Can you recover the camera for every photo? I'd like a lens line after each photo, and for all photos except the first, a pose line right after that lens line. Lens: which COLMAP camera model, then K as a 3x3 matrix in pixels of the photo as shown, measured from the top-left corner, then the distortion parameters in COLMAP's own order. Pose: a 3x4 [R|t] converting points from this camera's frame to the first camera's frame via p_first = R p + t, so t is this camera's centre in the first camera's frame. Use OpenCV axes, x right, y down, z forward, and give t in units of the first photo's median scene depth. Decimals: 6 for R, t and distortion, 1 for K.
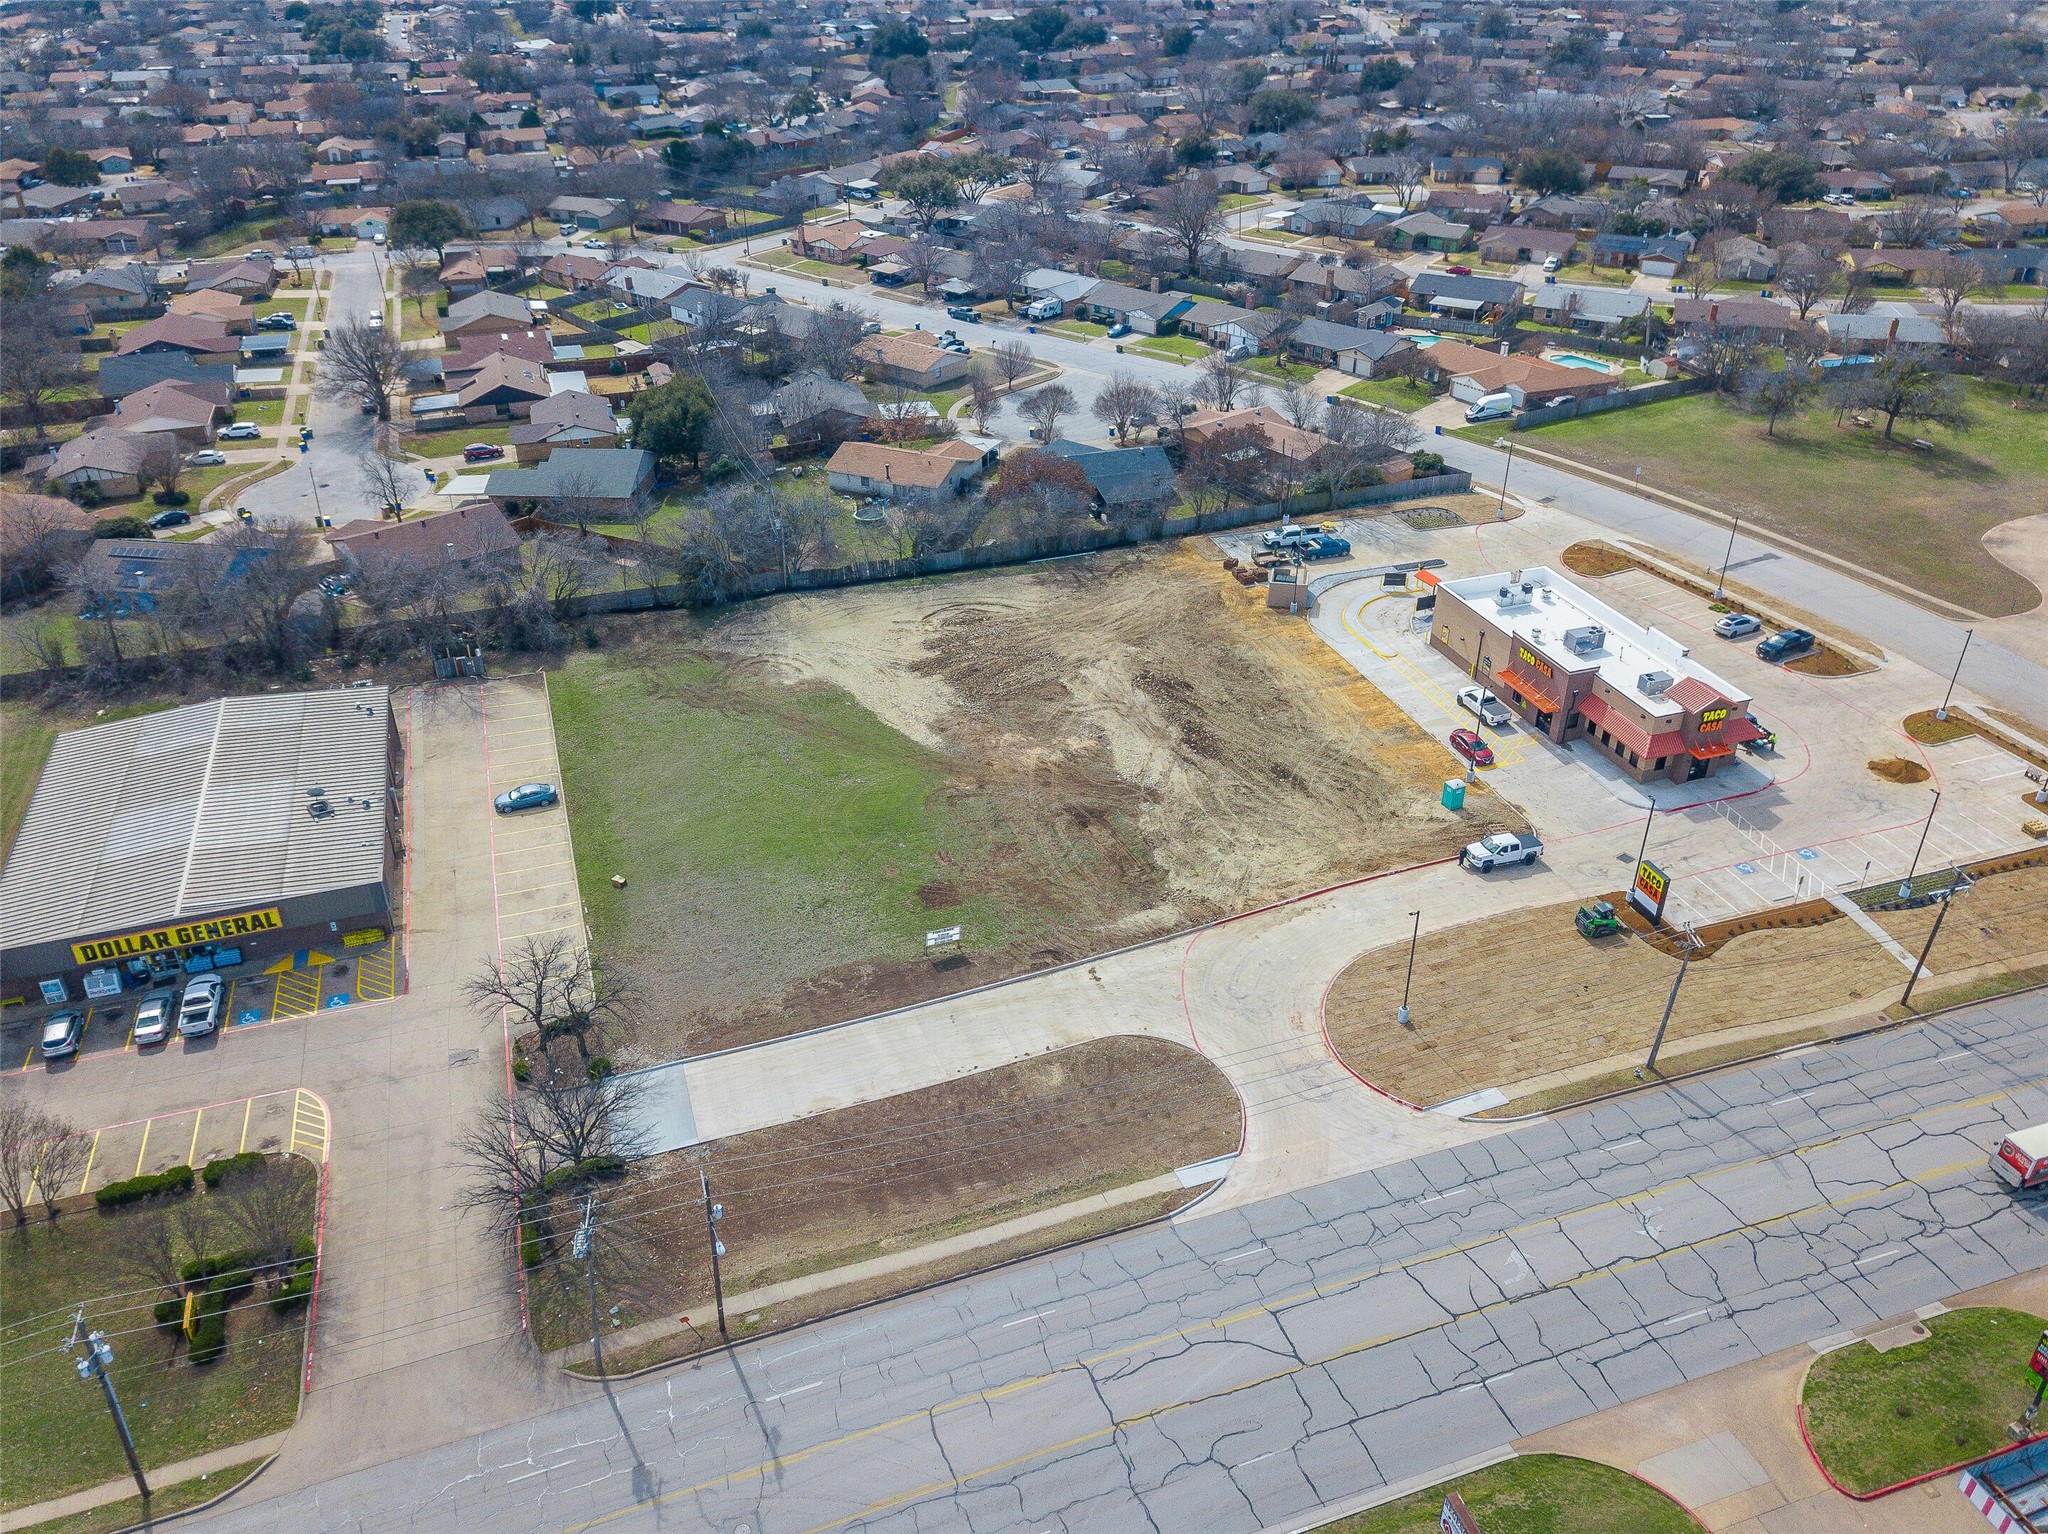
lens RADIAL K [[1560.8, 0, 1015.6], [0, 1560.8, 764.9], [0, 0, 1]] dist [0.009307, -0.007941]
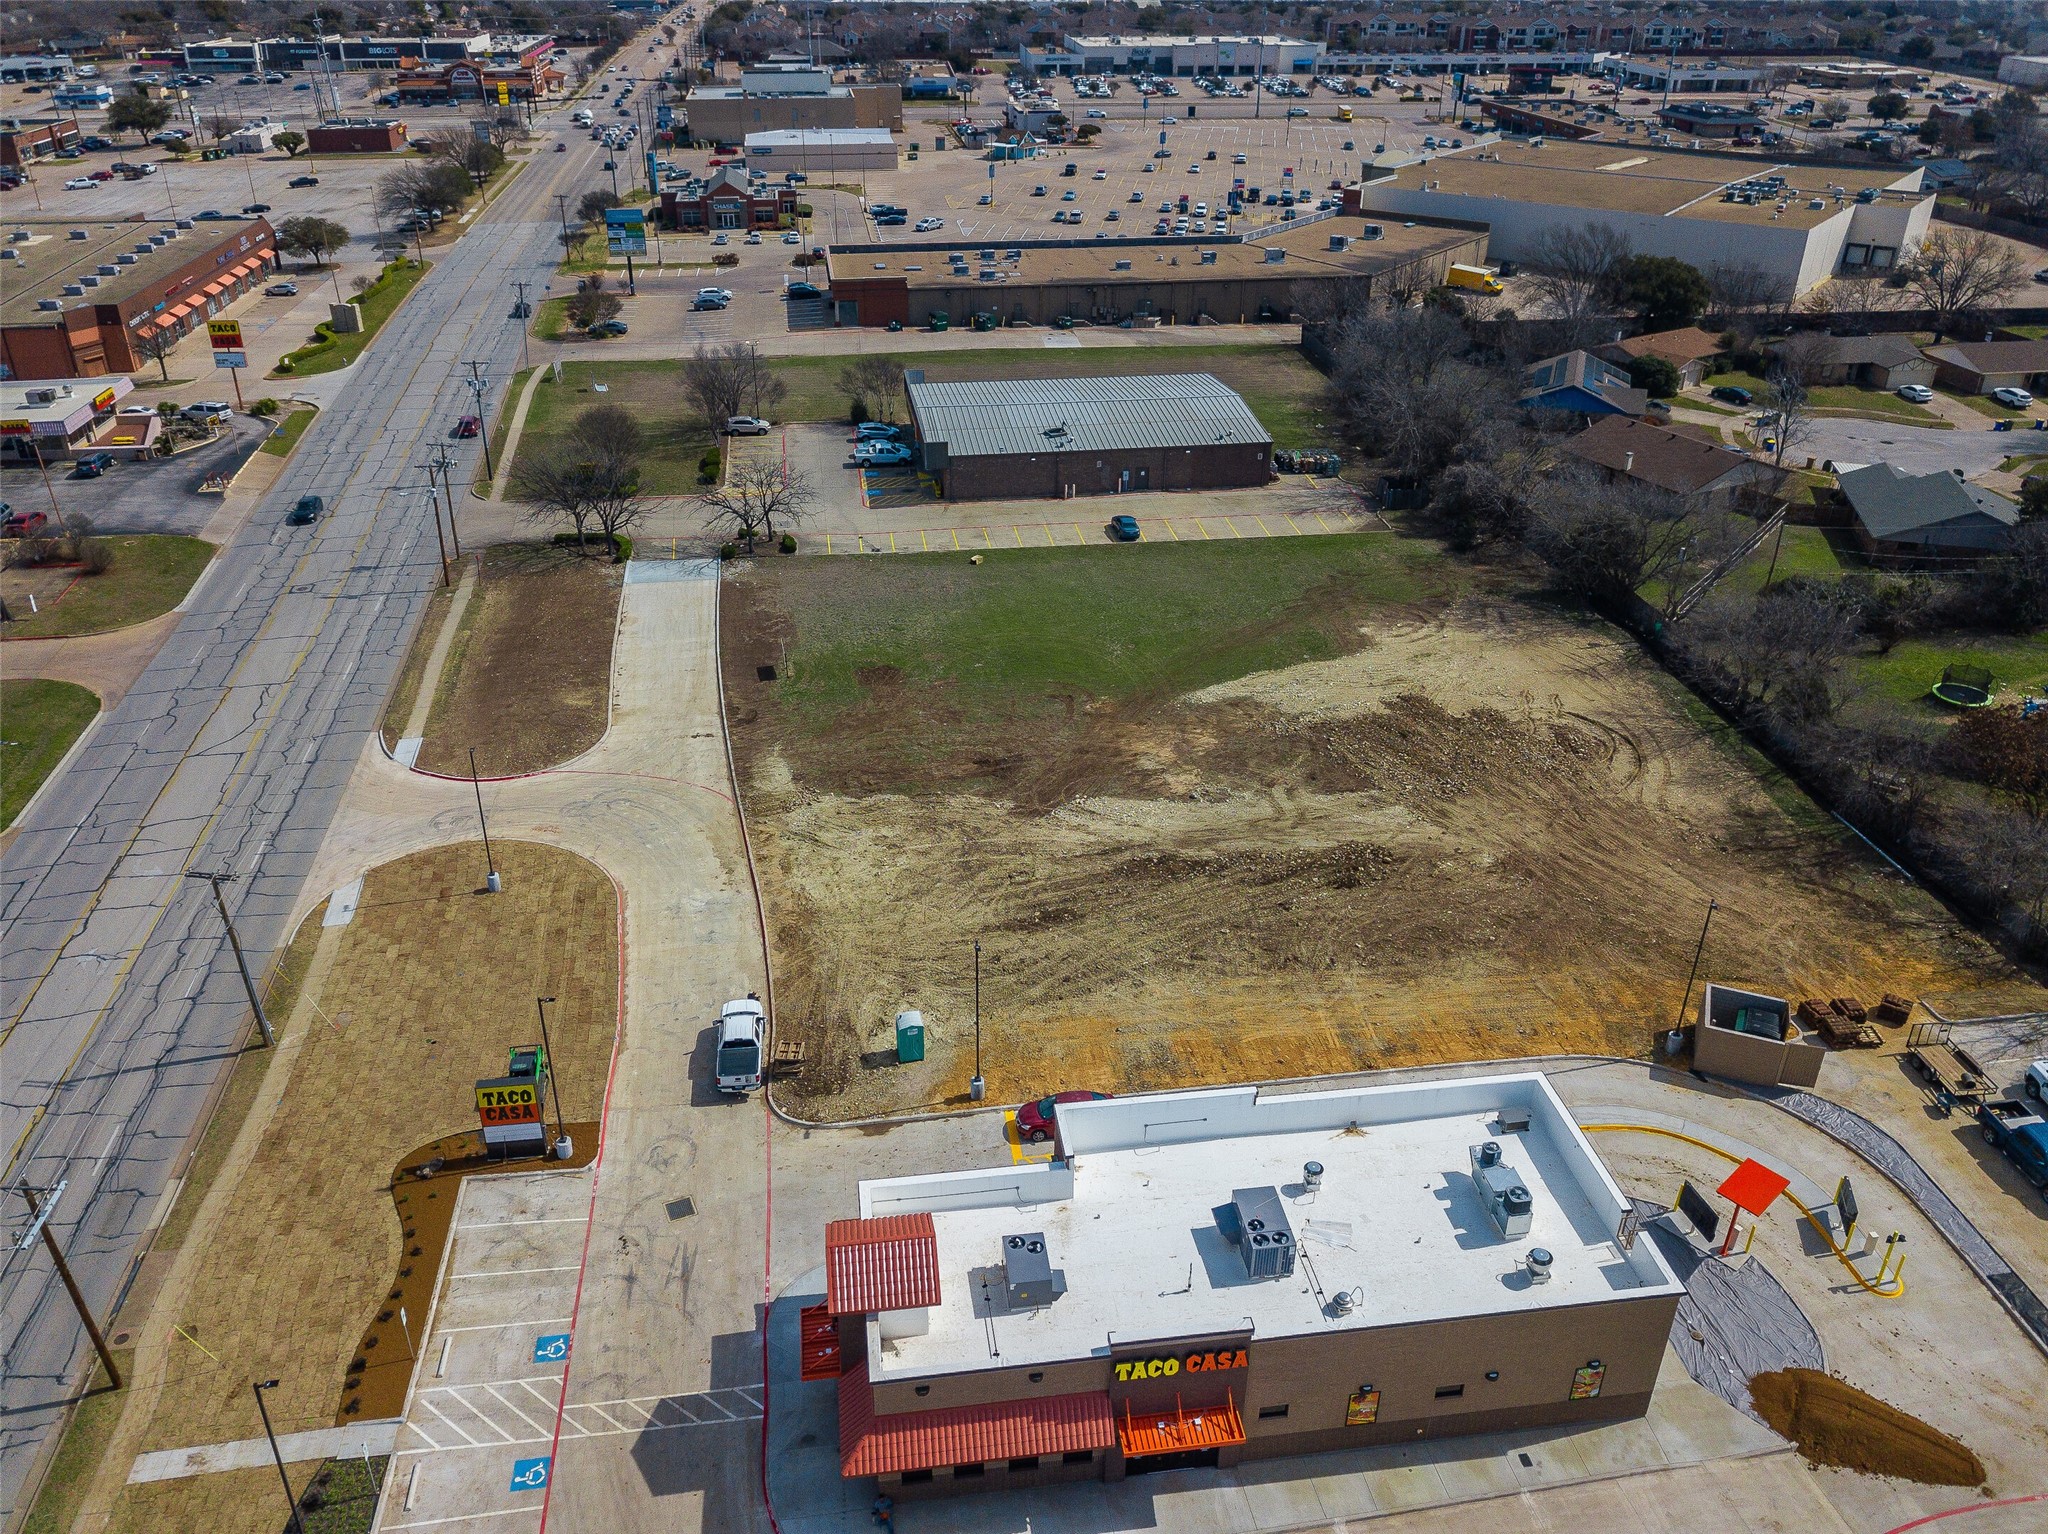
lens RADIAL K [[1567.0, 0, 1016.7], [0, 1567.0, 762.2], [0, 0, 1]] dist [0.008376, -0.006332]
pose [[-0.184469, 0.476232, -0.859753, 0.549762], [-0.502213, 0.706267, 0.498968, -0.280814], [0.844839, 0.523823, 0.108886, 0.676043]]
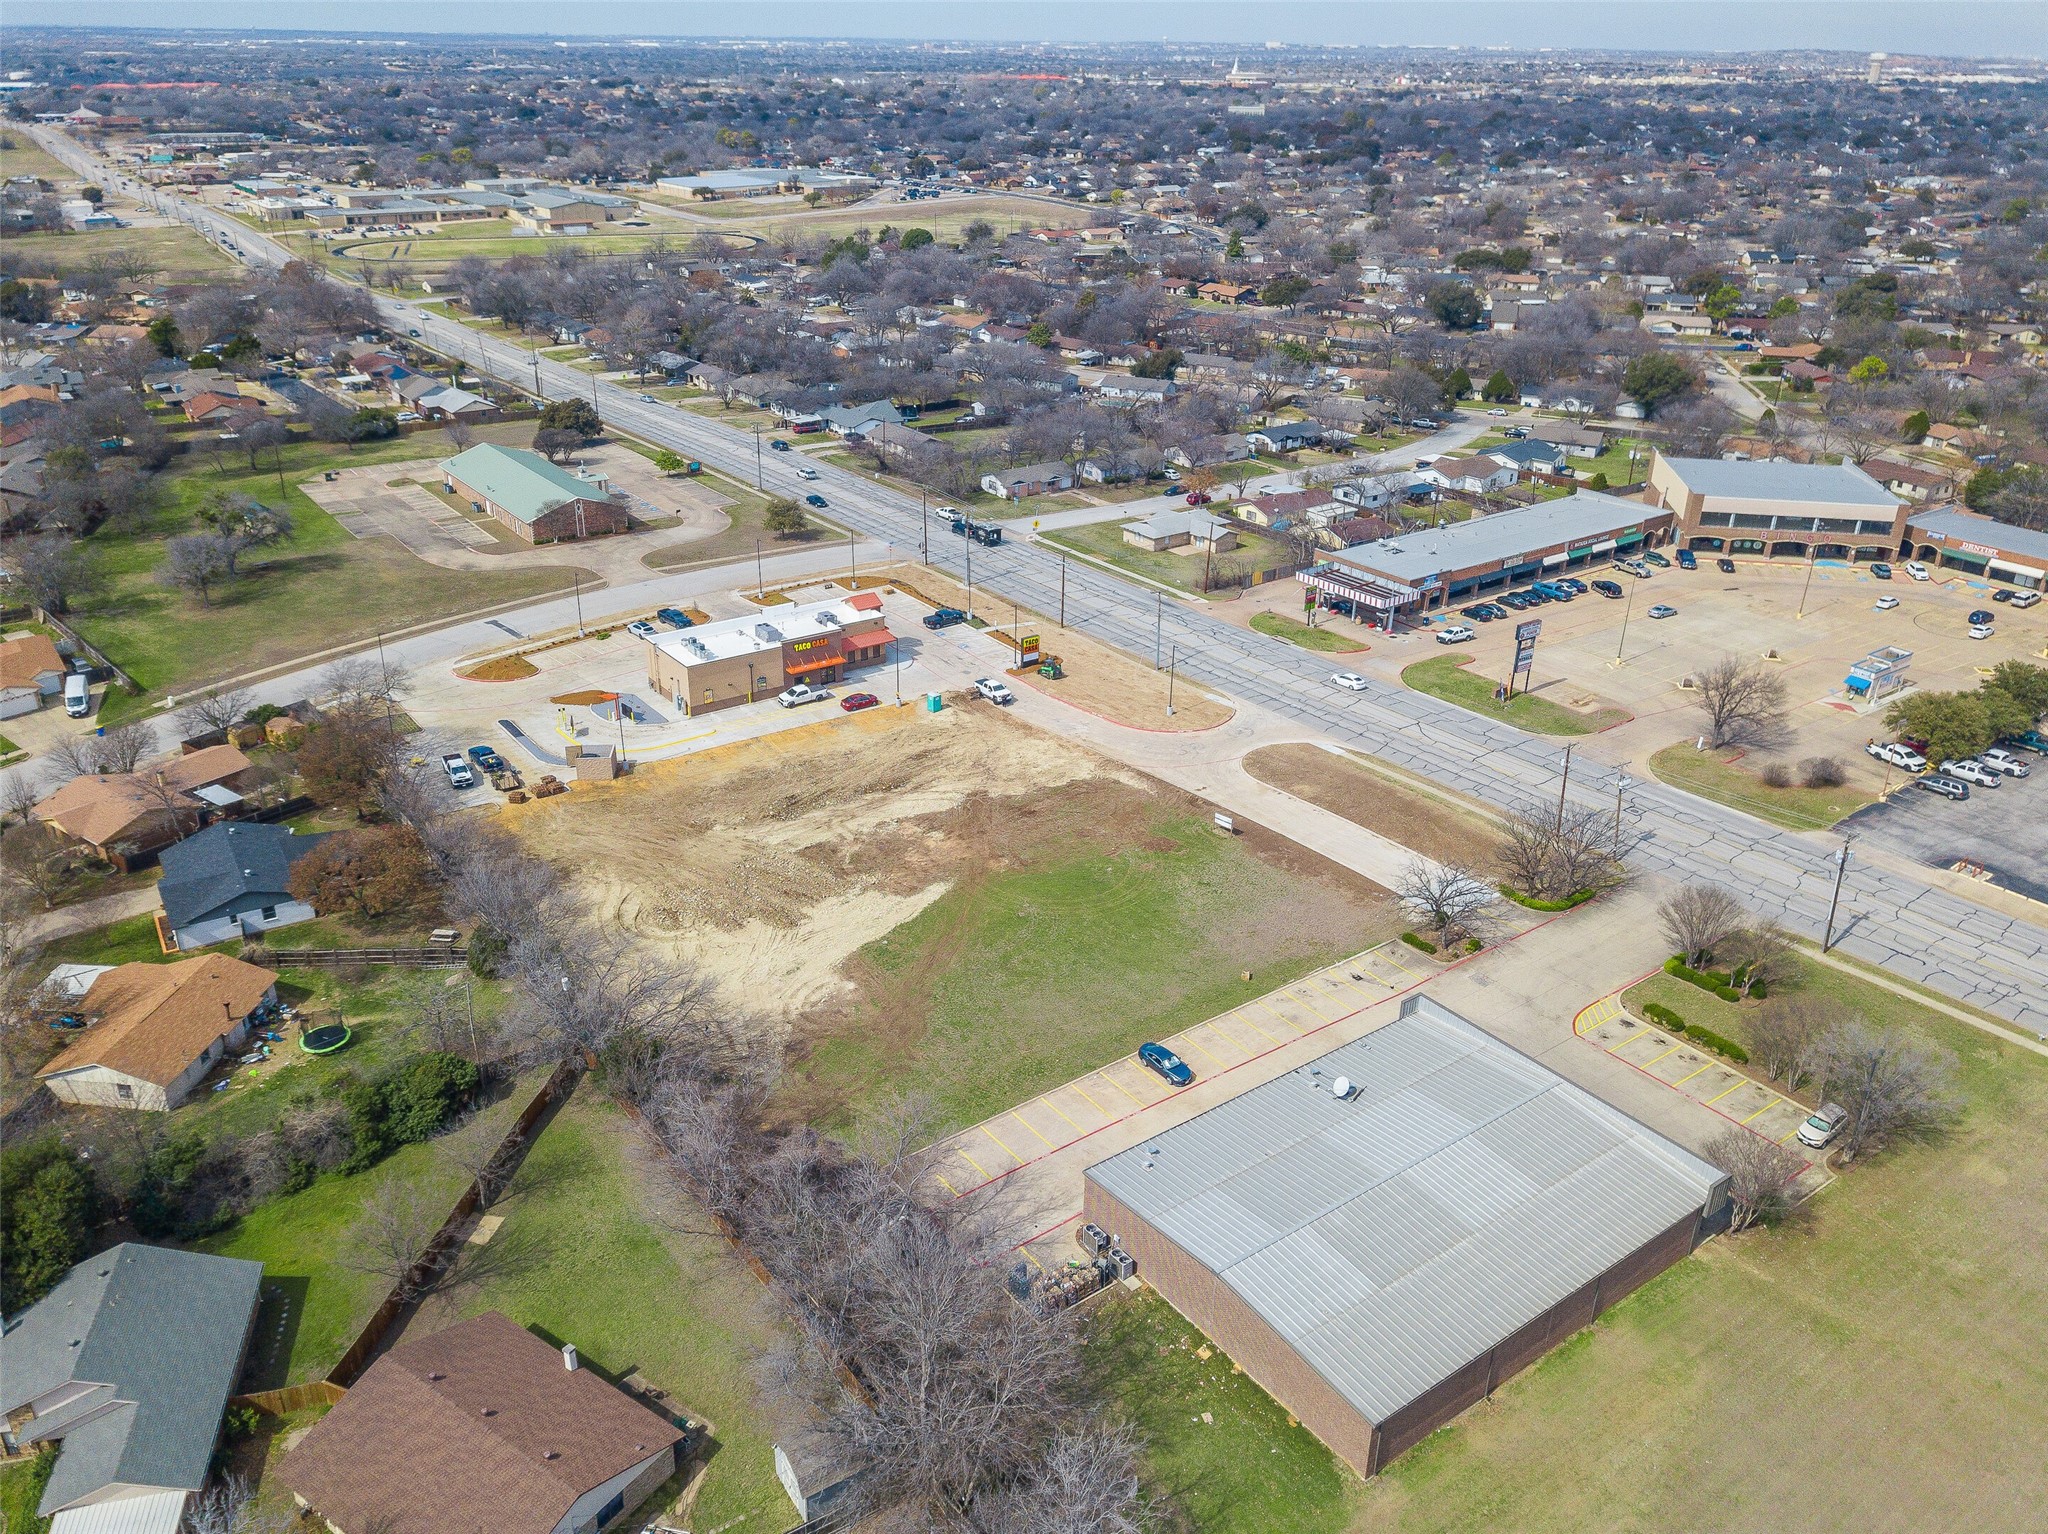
lens RADIAL K [[1555.5, 0, 1015.3], [0, 1555.5, 775.3], [0, 0, 1]] dist [0.010159, -0.007319]
pose [[-0.302498, -0.401492, 0.864465, -0.777176], [0.480033, 0.719365, 0.502078, -0.470564], [-0.823446, 0.566849, -0.024877, 0.749427]]
